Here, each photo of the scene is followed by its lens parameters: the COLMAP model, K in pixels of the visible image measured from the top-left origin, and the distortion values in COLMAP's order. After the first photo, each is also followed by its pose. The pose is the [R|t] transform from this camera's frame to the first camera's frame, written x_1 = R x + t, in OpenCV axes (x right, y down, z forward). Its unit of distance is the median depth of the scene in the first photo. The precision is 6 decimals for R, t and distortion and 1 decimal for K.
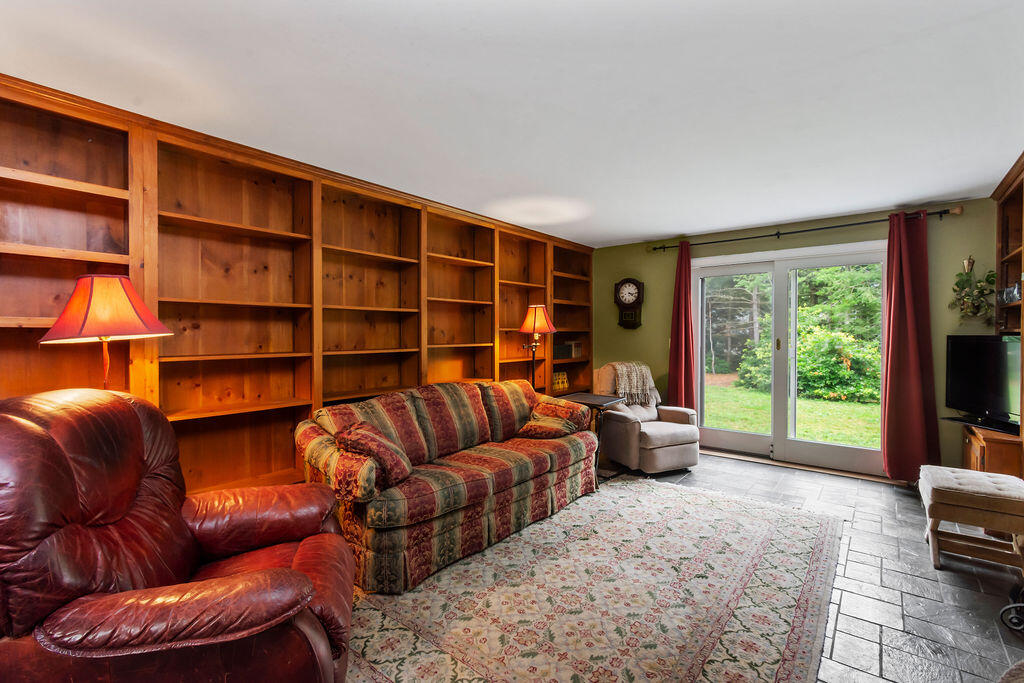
lens RADIAL K [[459.3, 0, 506.6], [0, 459.3, 337.5], [0, 0, 1]] dist [0.002118, 0.000296]
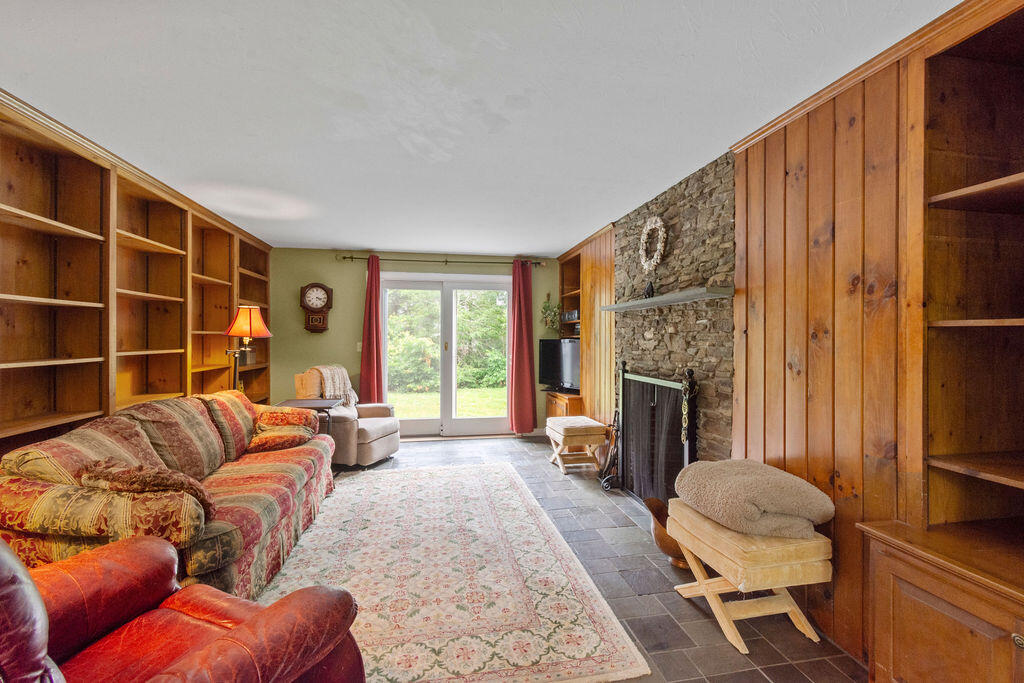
lens RADIAL K [[460.2, 0, 517.2], [0, 460.2, 336.3], [0, 0, 1]] dist [0.000268, -0.000178]
pose [[0.638636, 0.004218, 0.769498, -0.323197], [0.005455, 0.999935, -0.010009, 0.001023], [-0.769490, 0.010590, 0.638571, 0.022442]]
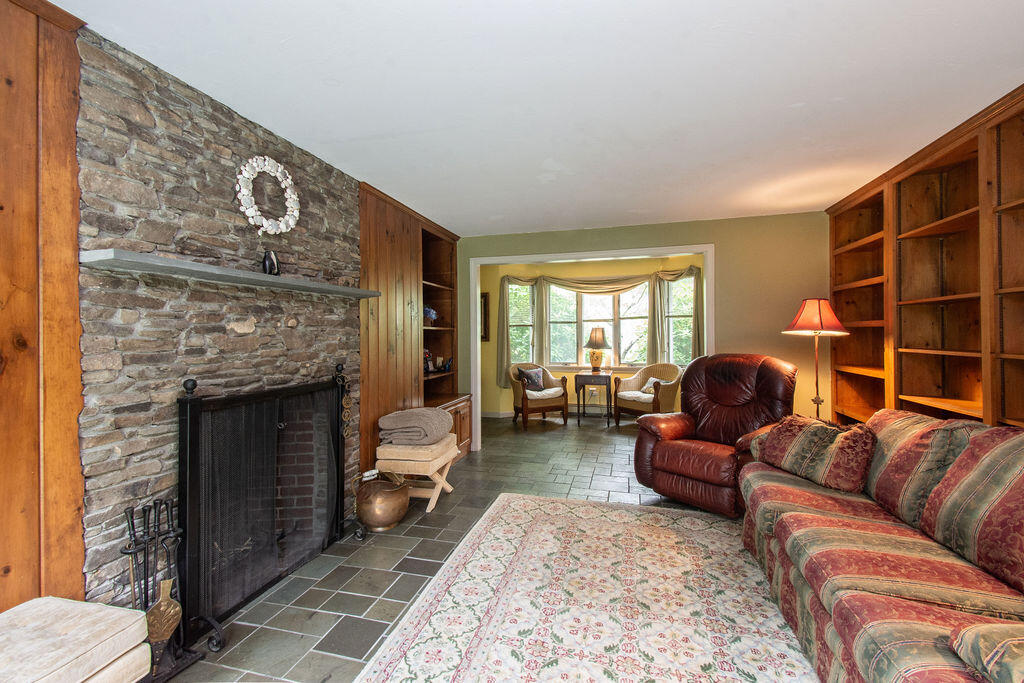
lens RADIAL K [[460.2, 0, 517.2], [0, 460.2, 336.3], [0, 0, 1]] dist [0.000268, -0.000178]
pose [[-0.901456, 0.004807, -0.432845, 0.487151], [-0.000798, 0.999918, 0.012767, -0.003237], [0.432871, 0.011854, -0.901378, 1.066622]]
